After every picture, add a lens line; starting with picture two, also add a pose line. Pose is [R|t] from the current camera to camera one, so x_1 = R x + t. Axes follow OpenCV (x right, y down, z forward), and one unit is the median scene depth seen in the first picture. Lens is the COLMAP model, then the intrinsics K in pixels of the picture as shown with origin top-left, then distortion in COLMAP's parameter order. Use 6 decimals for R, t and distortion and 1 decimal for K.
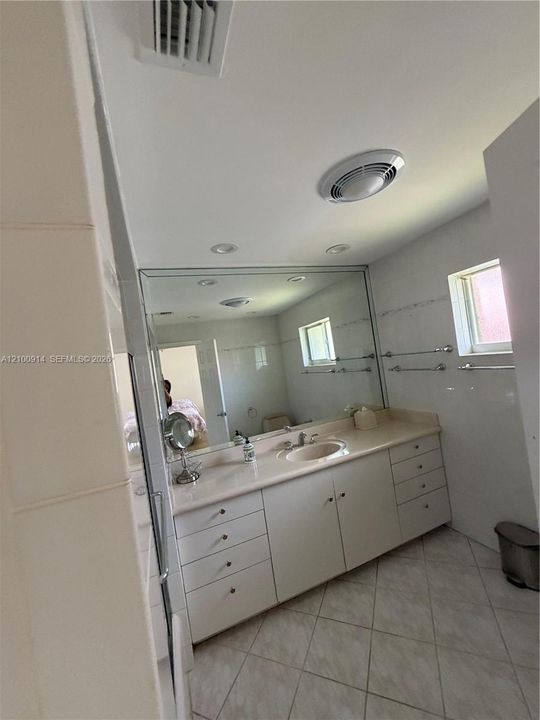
lens RADIAL K [[289.4, 0, 270.6], [0, 289.4, 358.4], [0, 0, 1]] dist [0.001029, -0.000205]
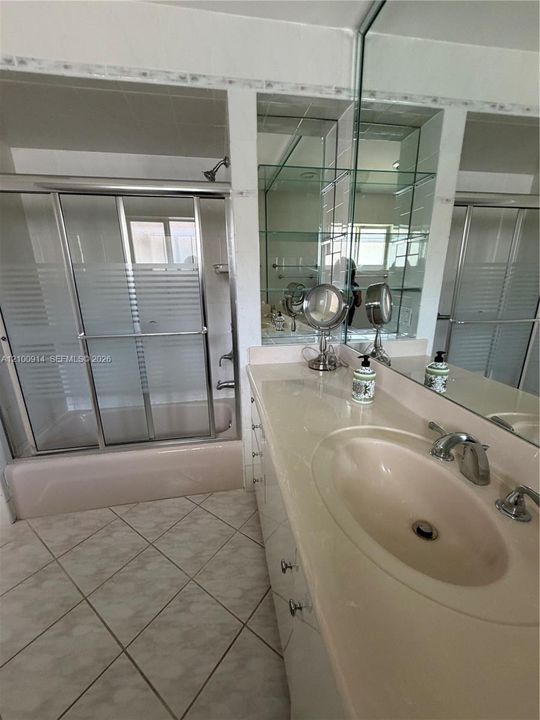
lens RADIAL K [[289.4, 0, 270.6], [0, 289.4, 358.4], [0, 0, 1]] dist [0.001029, -0.000205]
pose [[-0.194291, 0.405510, -0.893204, 0.545145], [0.048050, 0.913396, 0.404226, 0.100254], [0.979766, 0.035619, -0.196950, 1.300170]]
